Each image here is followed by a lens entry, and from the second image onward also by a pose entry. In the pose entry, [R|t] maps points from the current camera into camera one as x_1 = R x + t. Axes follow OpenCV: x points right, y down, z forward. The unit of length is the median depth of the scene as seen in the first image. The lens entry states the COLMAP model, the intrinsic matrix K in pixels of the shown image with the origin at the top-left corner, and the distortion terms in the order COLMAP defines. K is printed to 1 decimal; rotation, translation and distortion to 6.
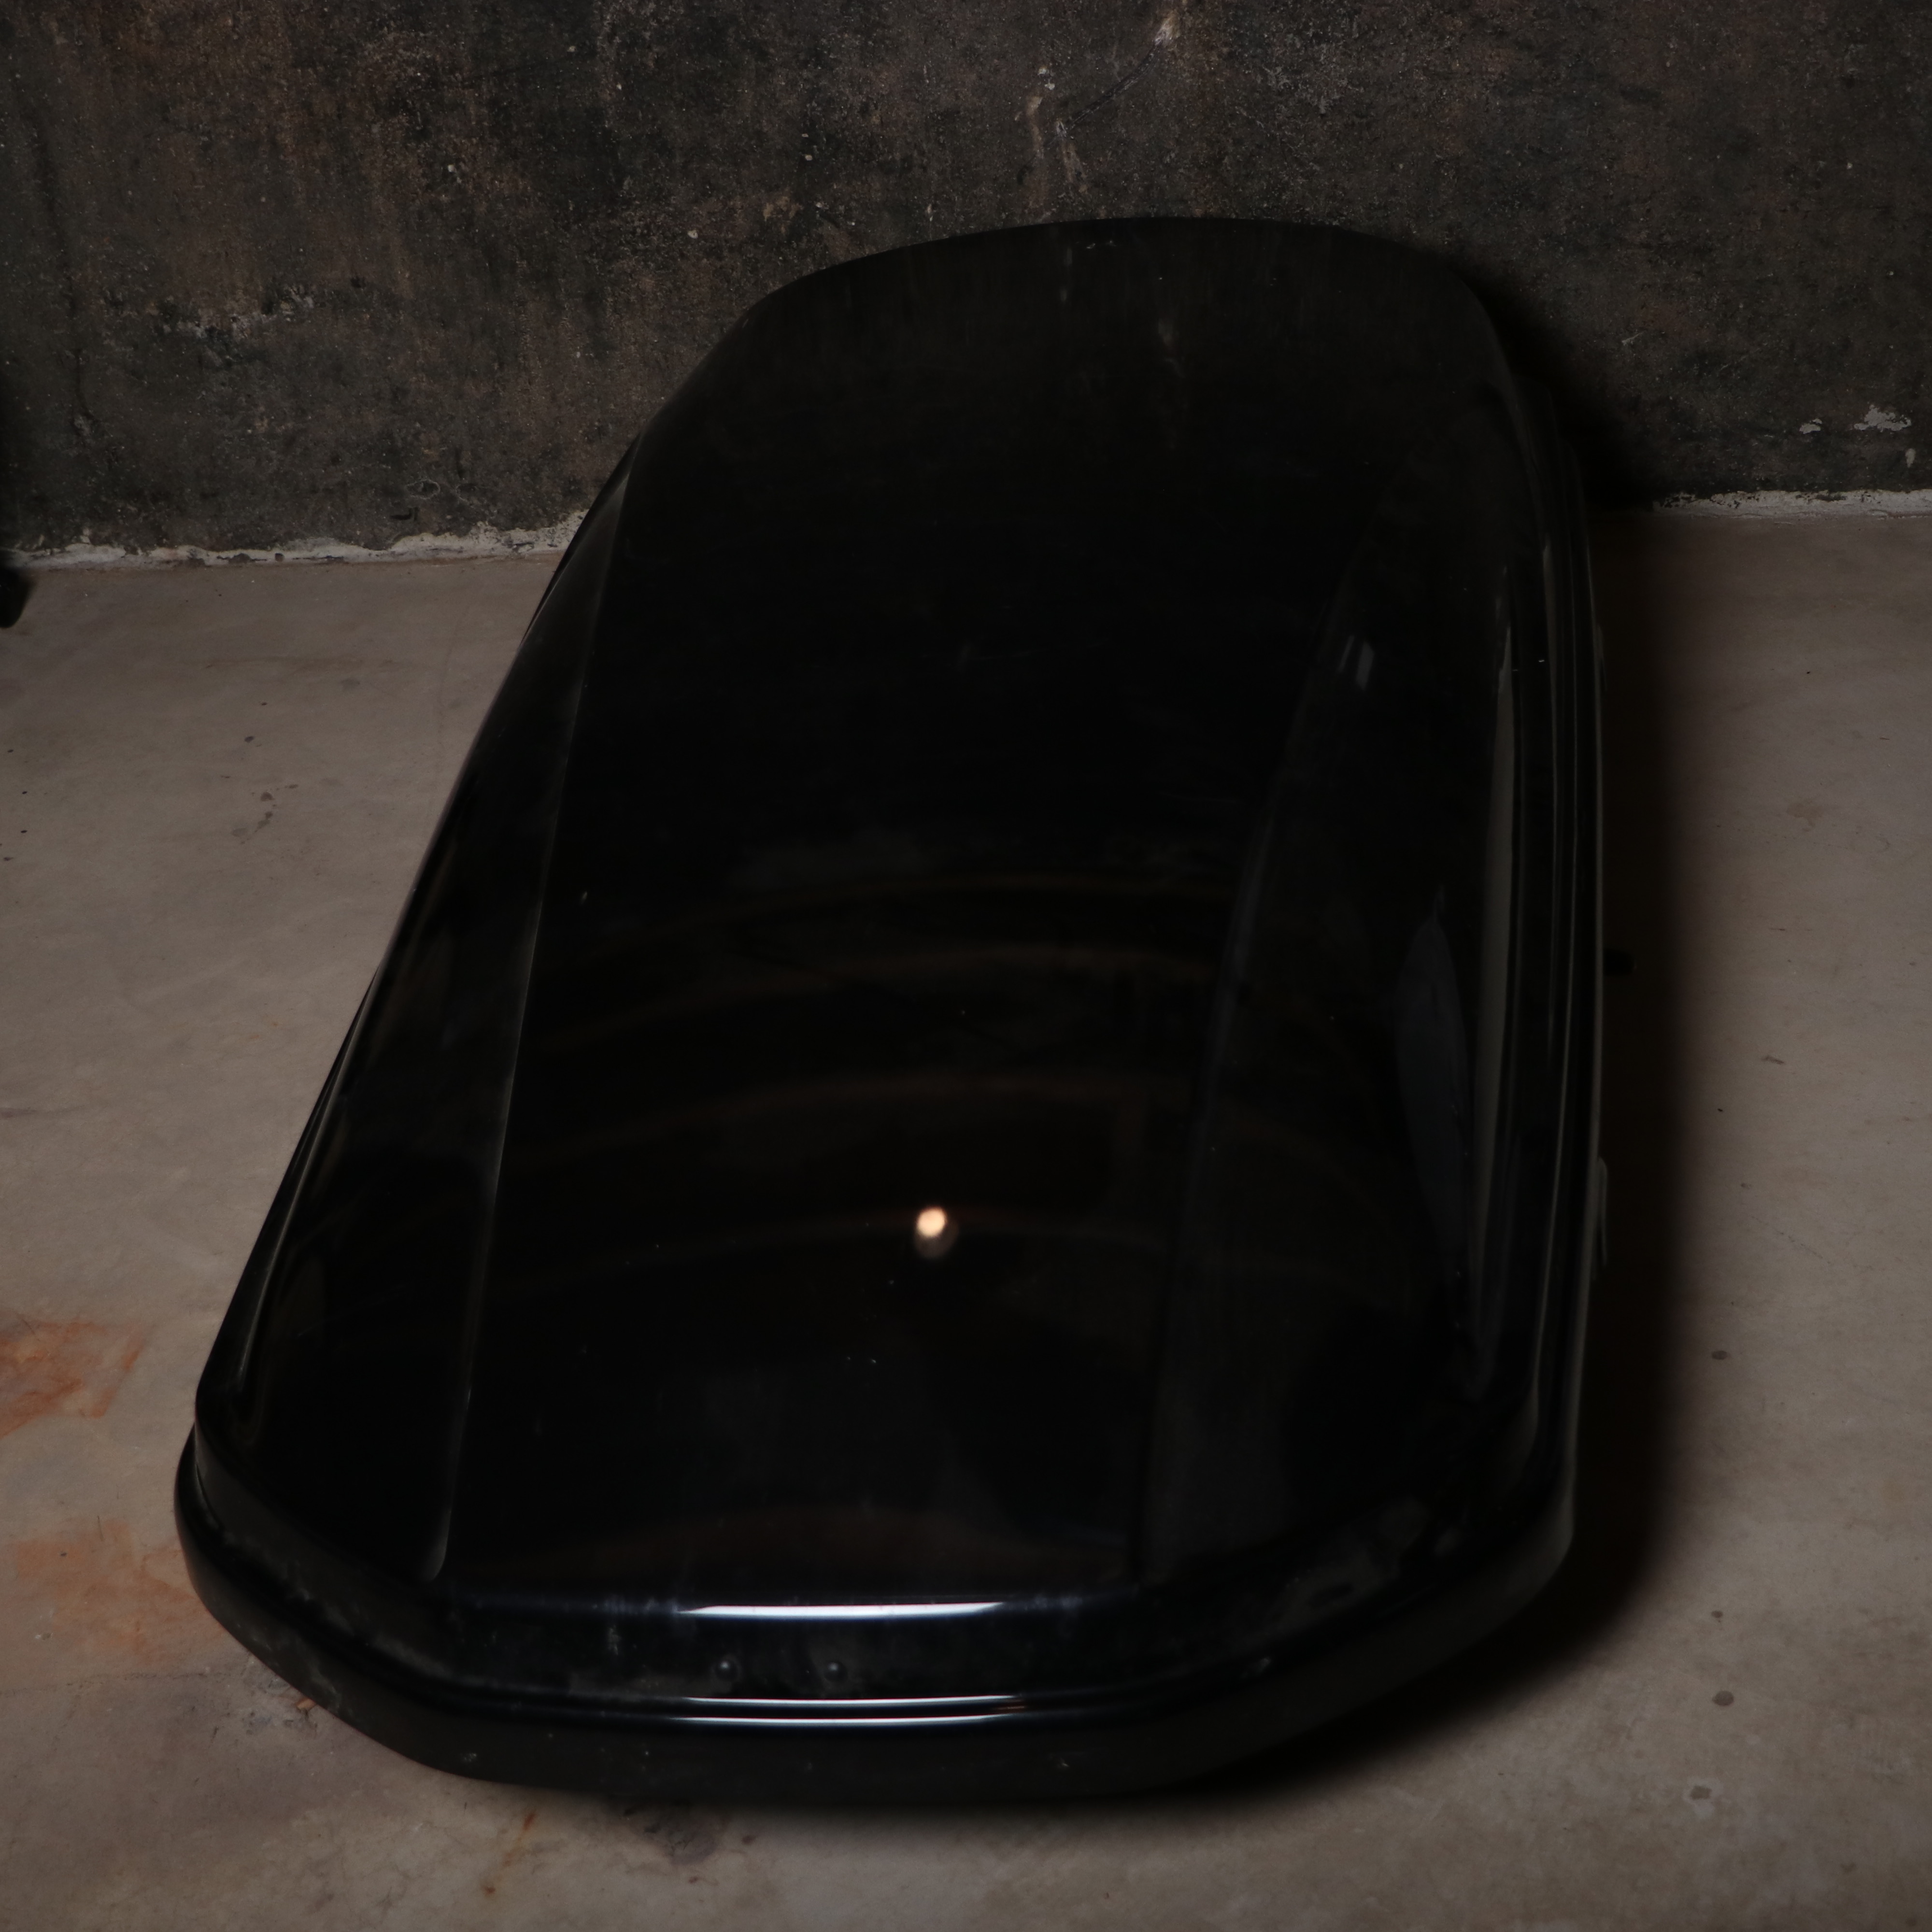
lens RADIAL K [[3362.5, 0, 950.3], [0, 3362.5, 957.1], [0, 0, 1]] dist [0.009431, 0.000000]
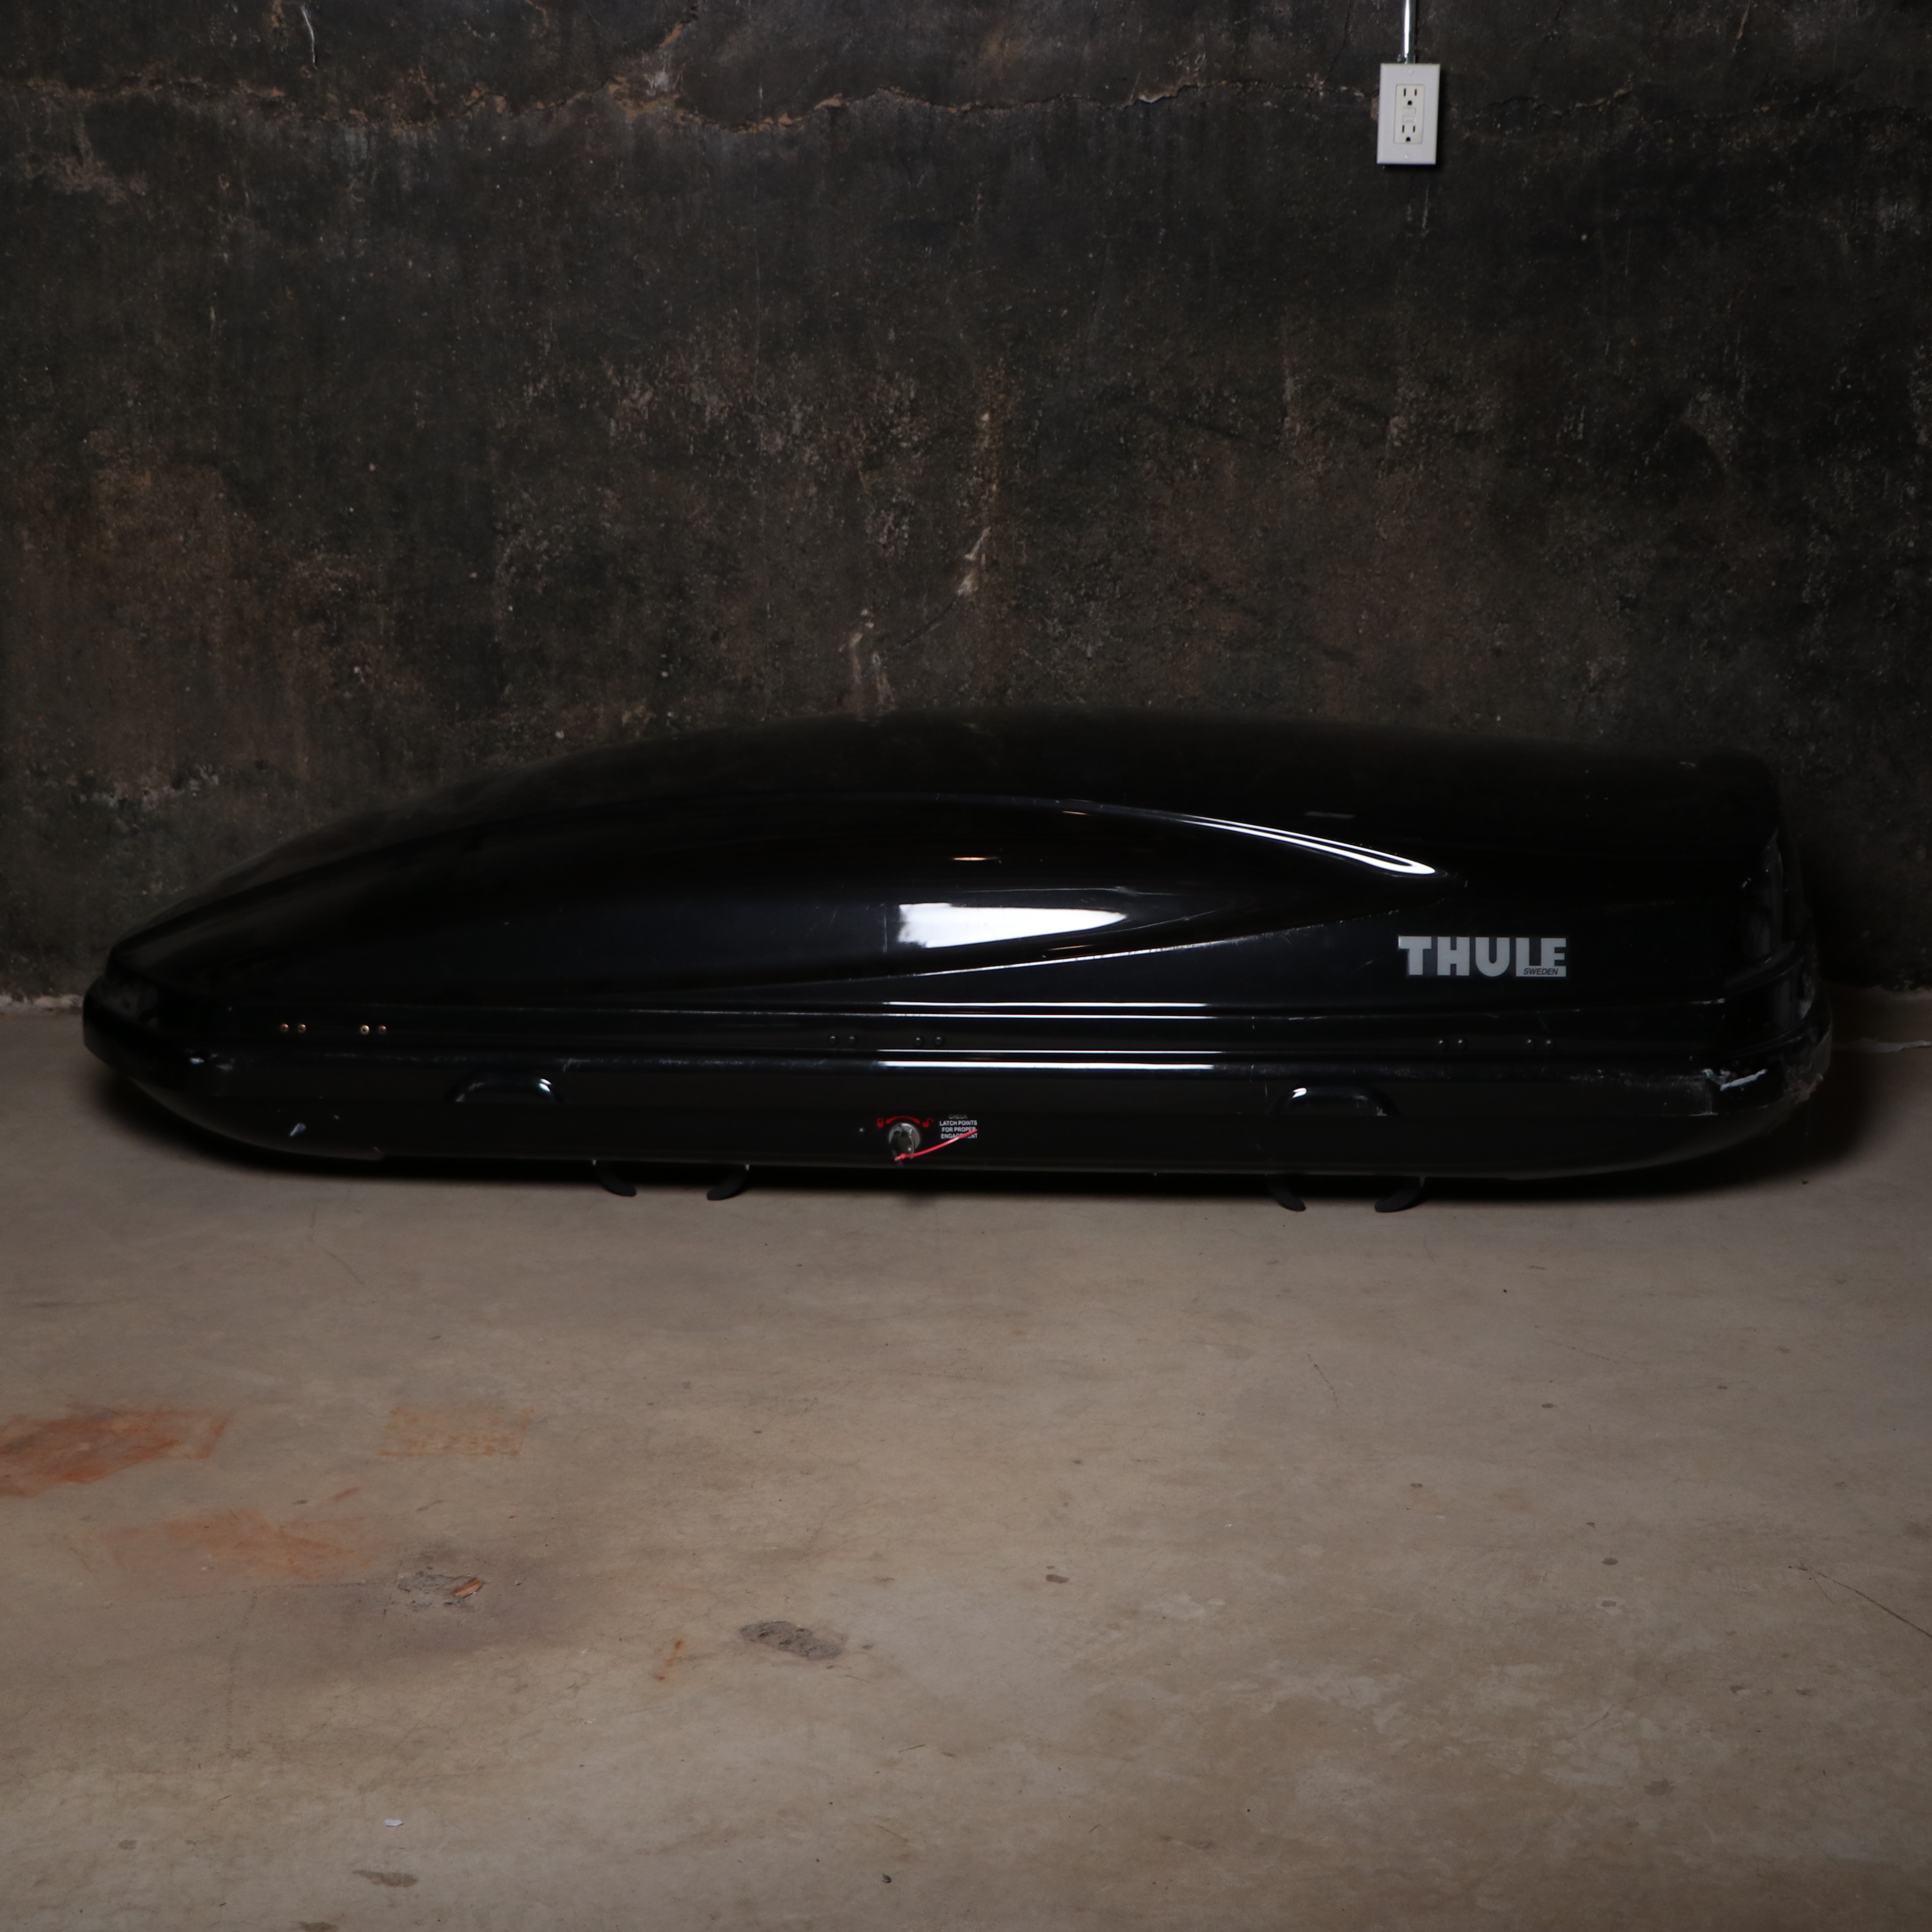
lens RADIAL K [[3362.5, 0, 953.7], [0, 3362.5, 964.9], [0, 0, 1]] dist [0.009431, 0.000000]
pose [[0.984392, 0.052316, 0.168036, -0.141267], [-0.002337, 0.958596, -0.284761, 0.212299], [-0.175977, 0.279924, 0.943756, -0.134466]]
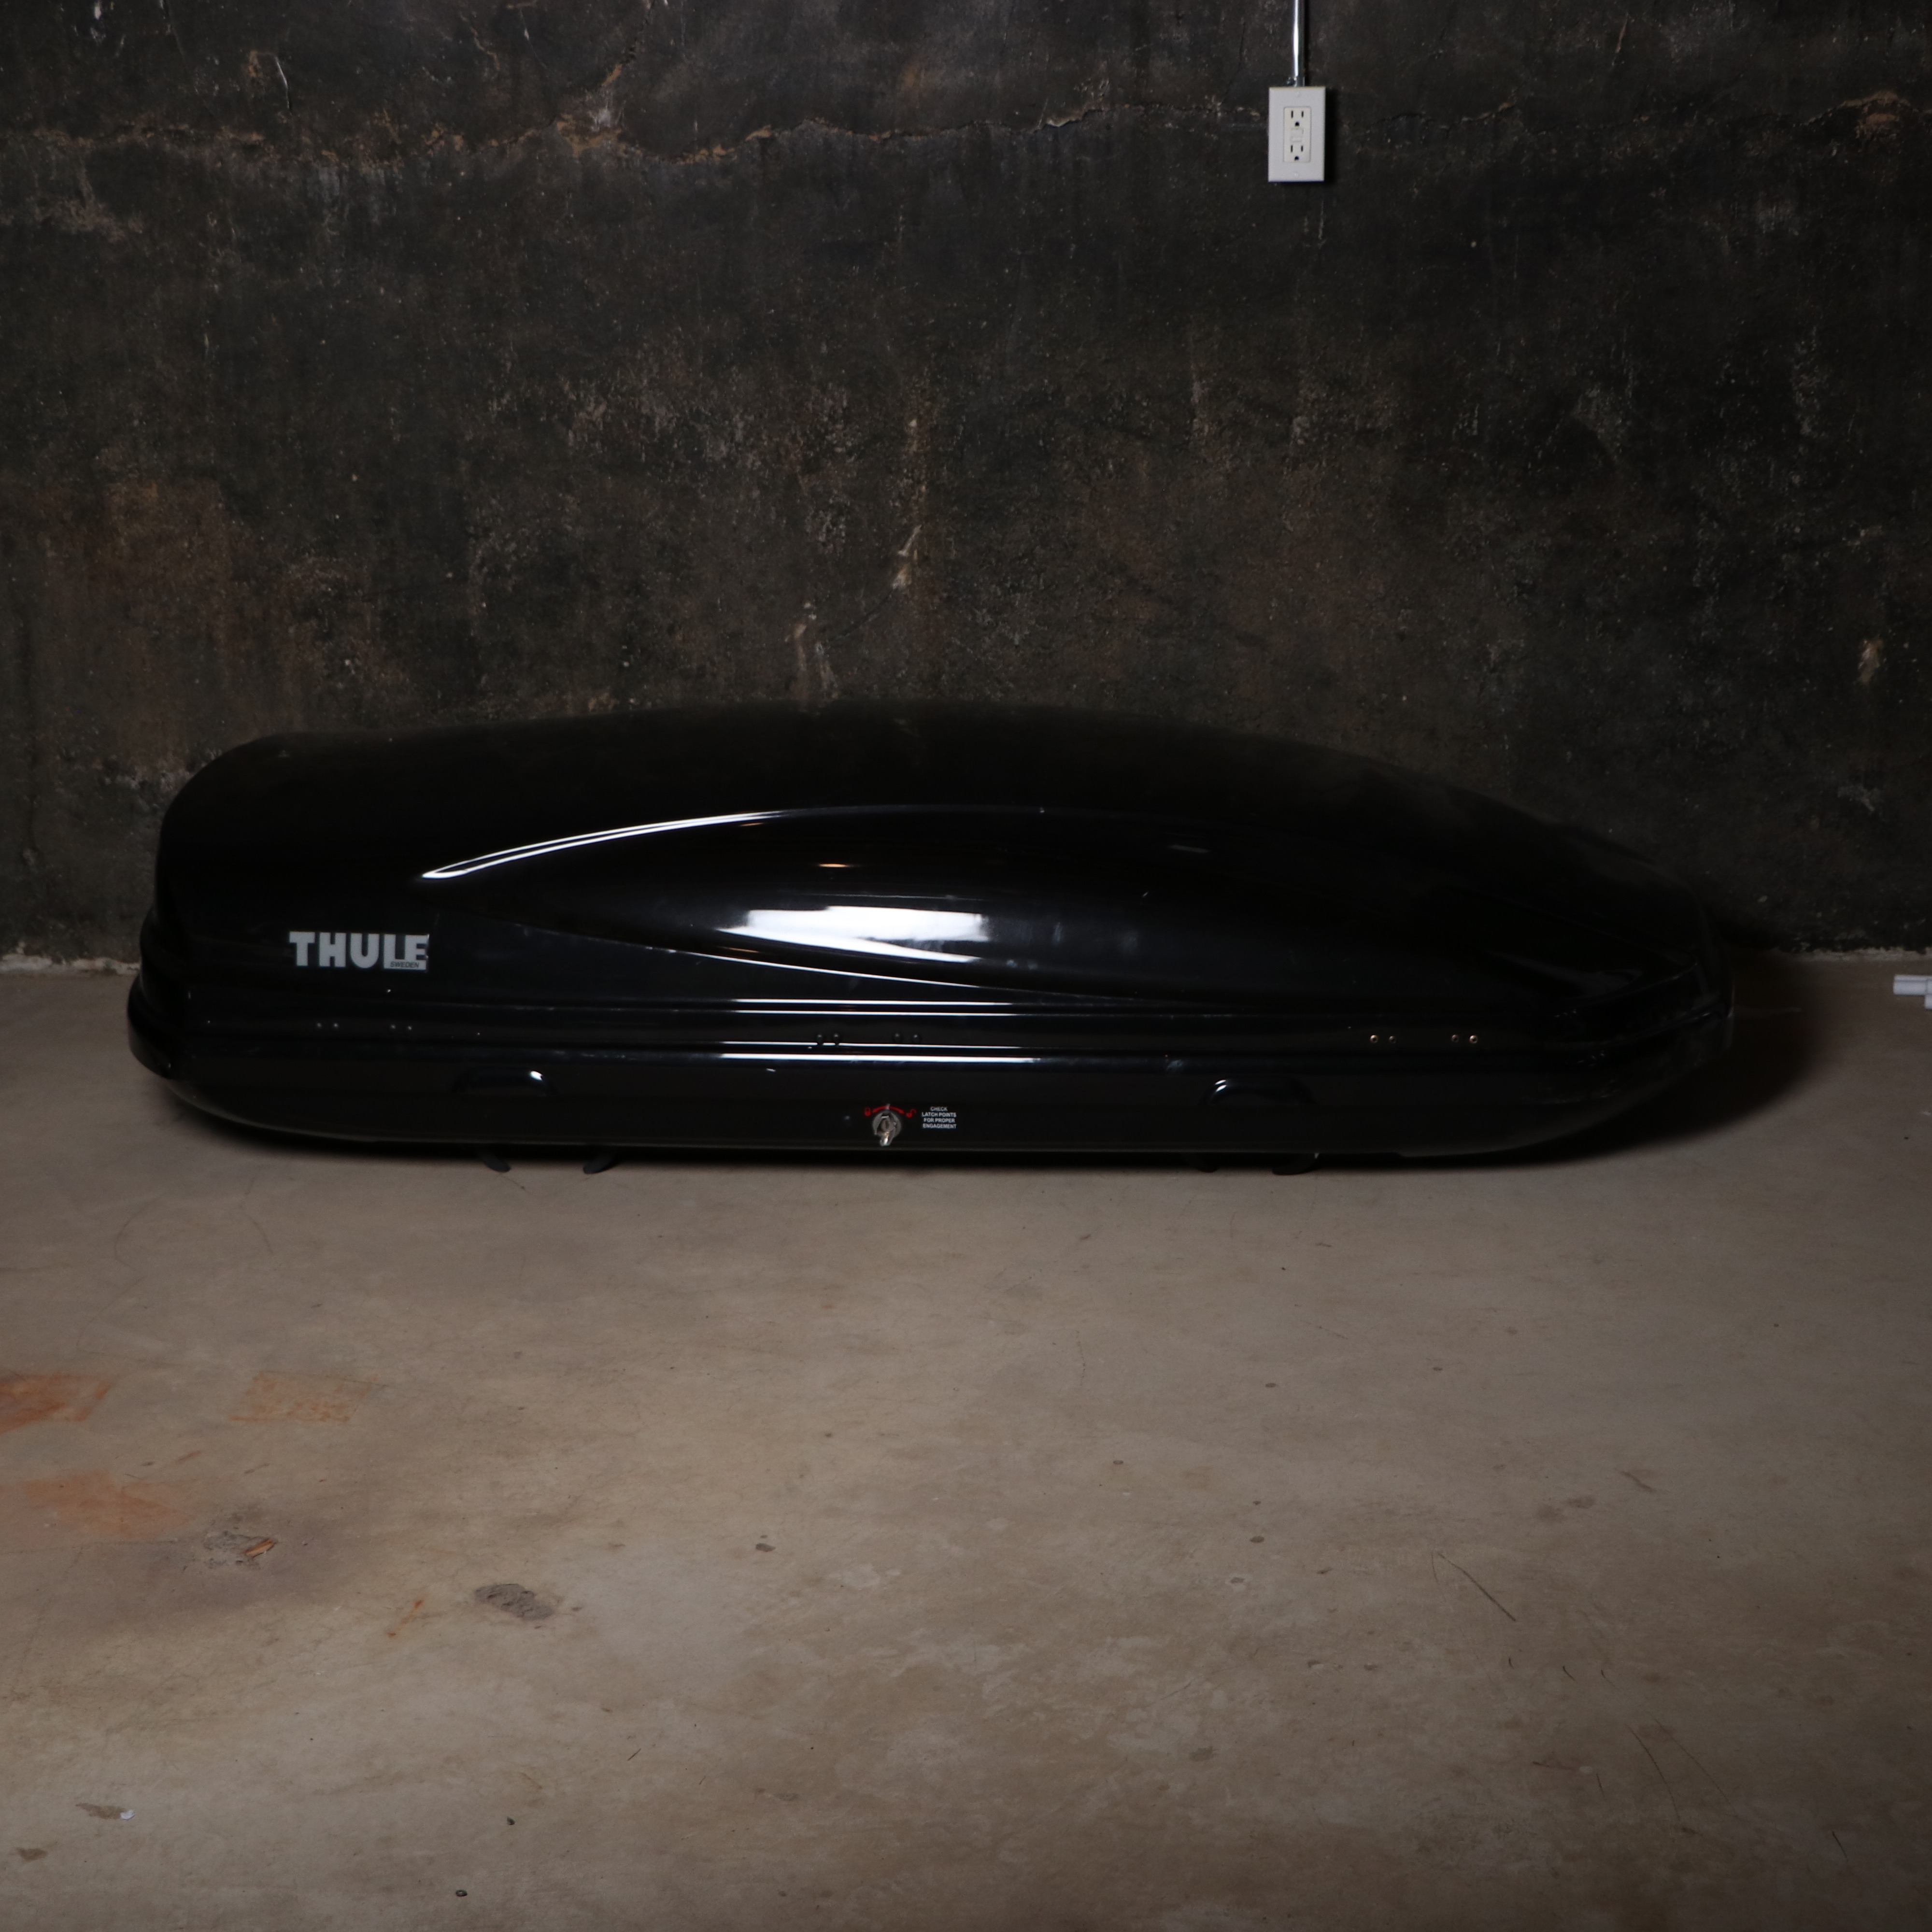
lens RADIAL K [[3362.5, 0, 935.1], [0, 3362.5, 963.8], [0, 0, 1]] dist [0.009431, 0.000000]
pose [[0.996229, 0.043858, 0.074856, -0.015593], [-0.024912, 0.971090, -0.237409, 0.188246], [-0.083104, 0.234649, 0.968521, -0.257074]]
